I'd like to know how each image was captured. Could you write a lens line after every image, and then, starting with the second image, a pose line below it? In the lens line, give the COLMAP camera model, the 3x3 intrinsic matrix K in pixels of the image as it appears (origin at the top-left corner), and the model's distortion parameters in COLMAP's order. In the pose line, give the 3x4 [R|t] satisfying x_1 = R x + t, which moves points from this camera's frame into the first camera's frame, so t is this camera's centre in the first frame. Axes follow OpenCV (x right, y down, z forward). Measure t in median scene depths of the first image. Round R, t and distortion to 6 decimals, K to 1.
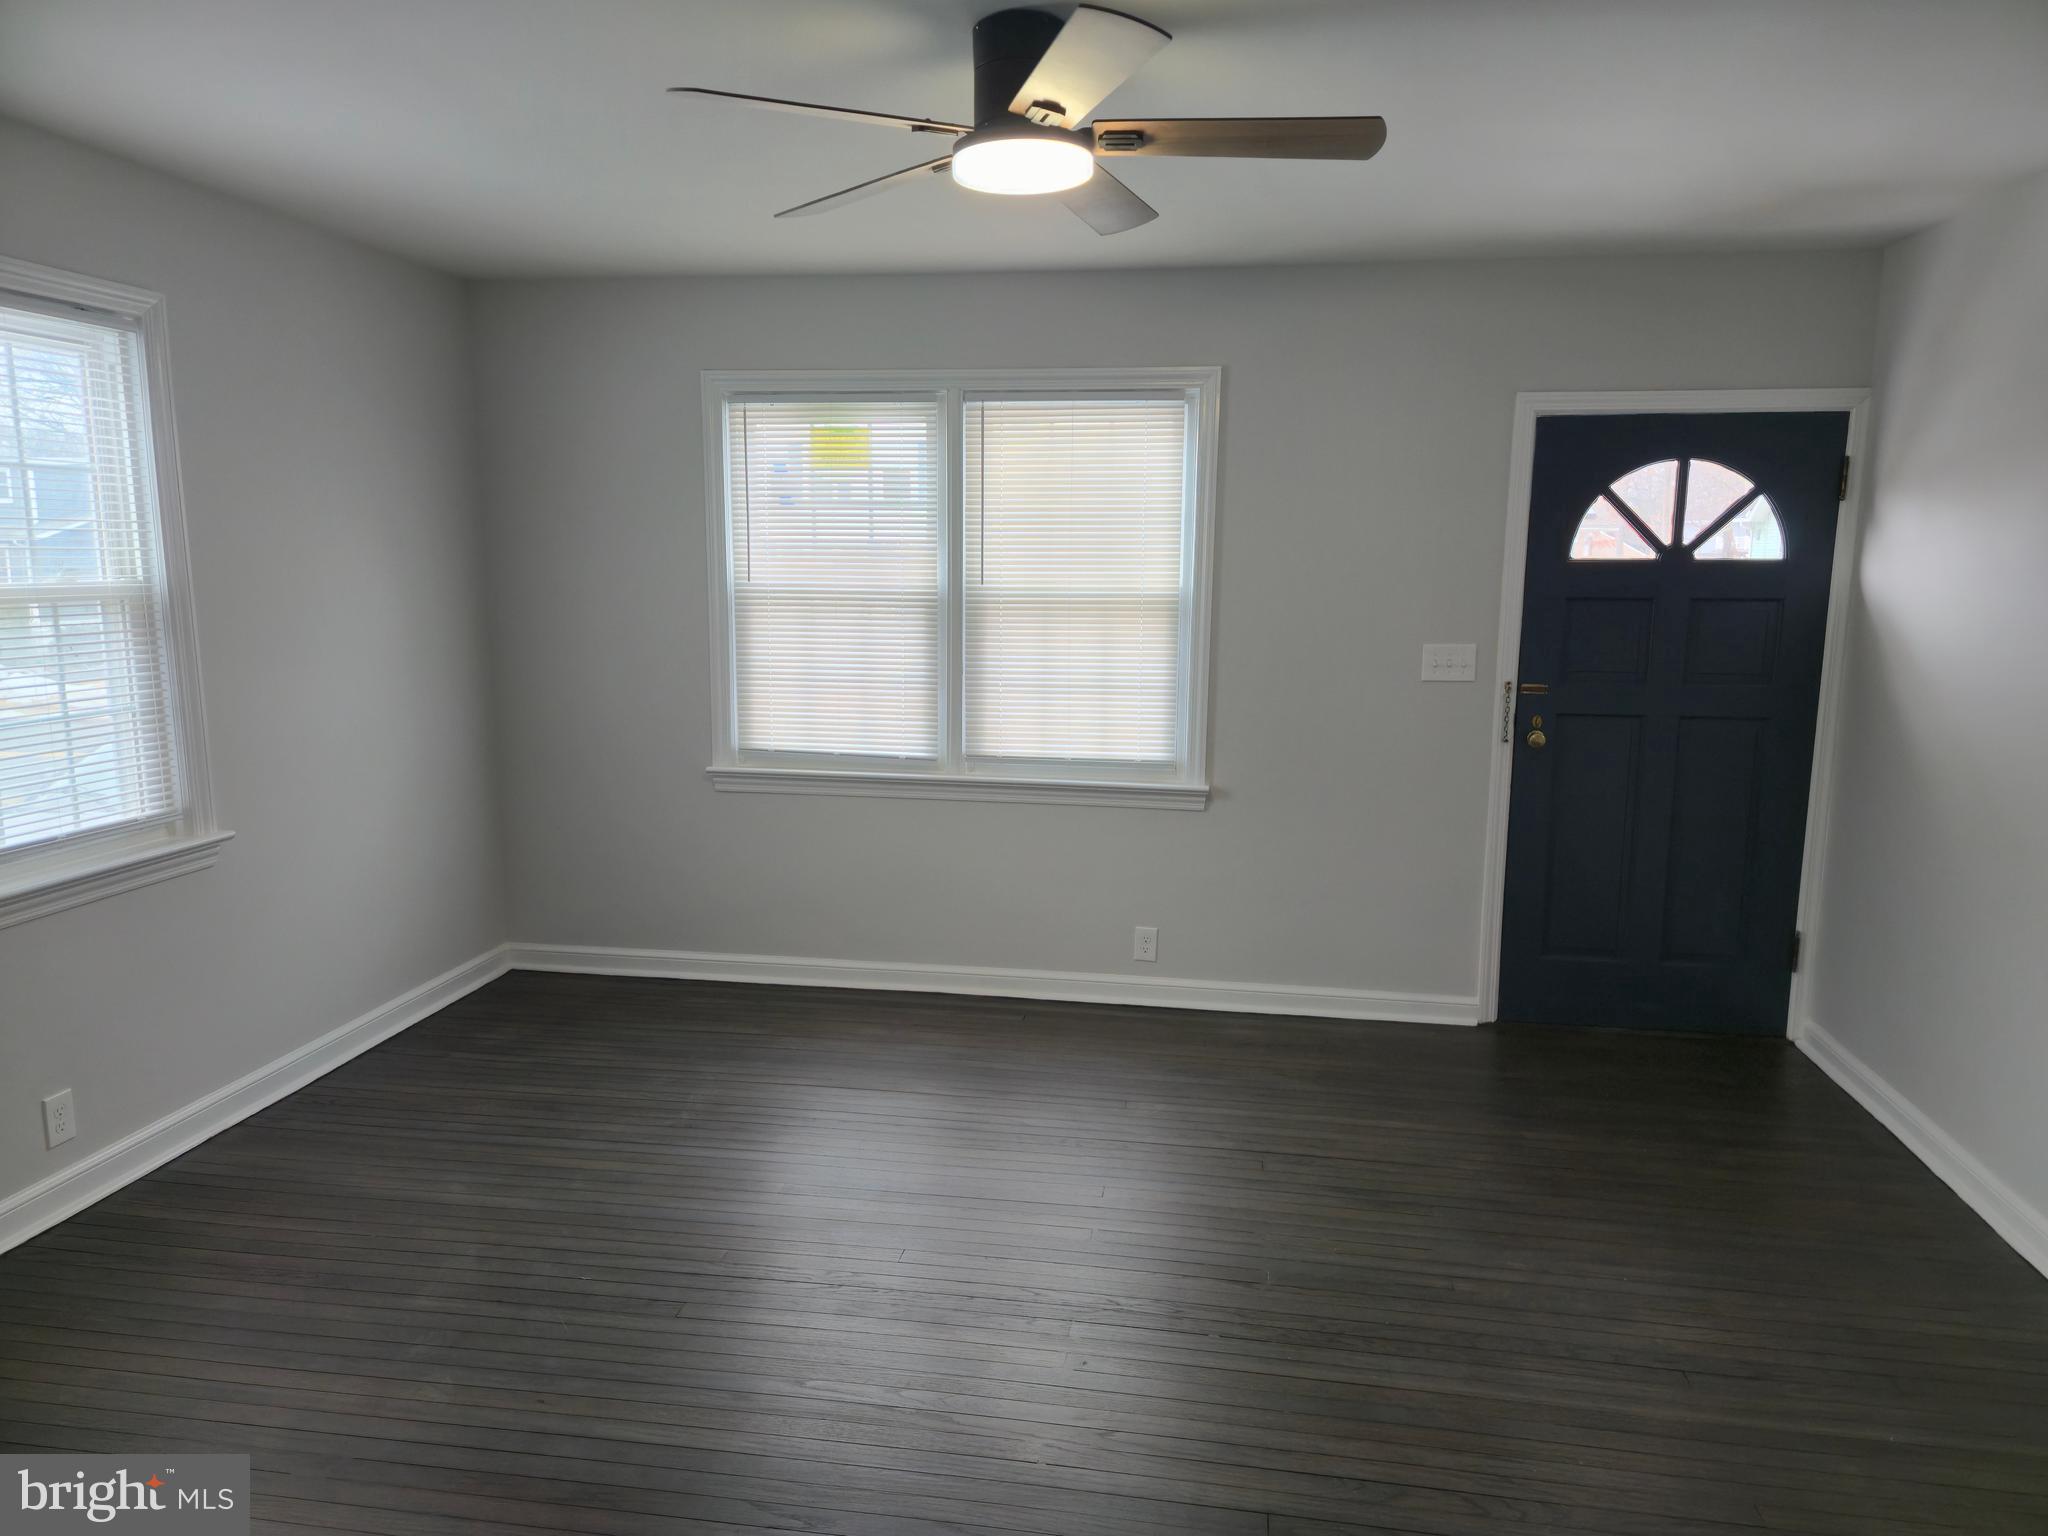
lens RADIAL K [[1374.2, 0, 1022.6], [0, 1374.2, 759.0], [0, 0, 1]] dist [0.048668, -0.022185]
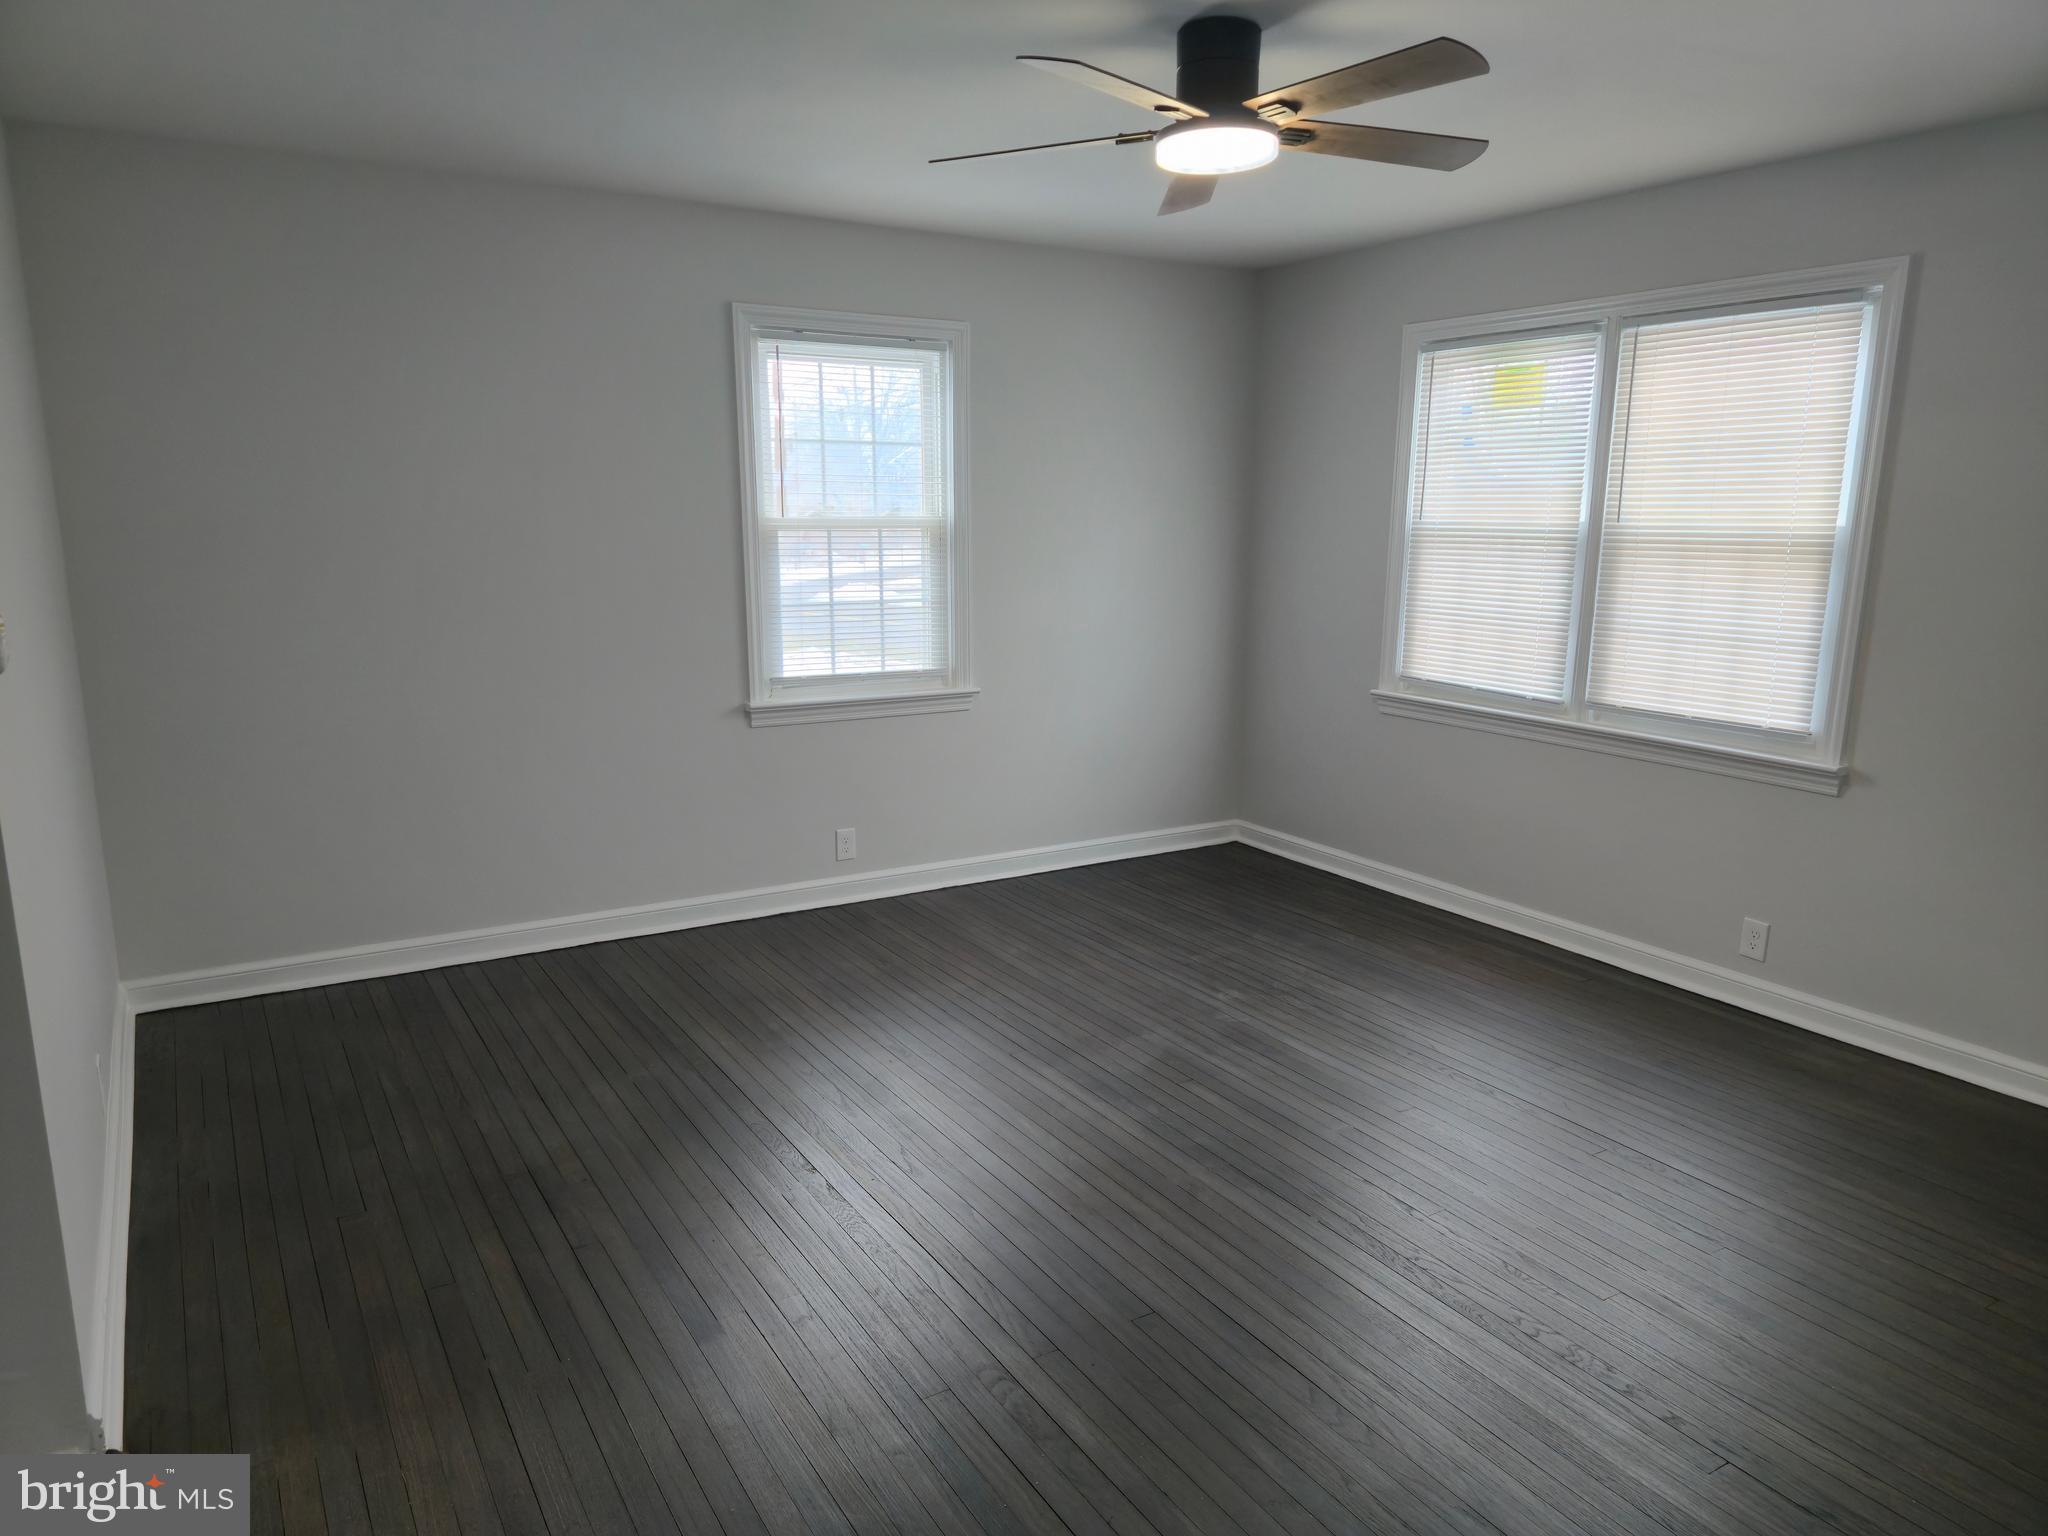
lens RADIAL K [[1374.2, 0, 1007.5], [0, 1374.2, 754.1], [0, 0, 1]] dist [0.048668, -0.022185]
pose [[0.638043, 0.134694, -0.758129, 0.443505], [-0.112194, 0.990336, 0.081527, -0.000122], [0.761784, 0.033040, 0.646989, 0.067959]]
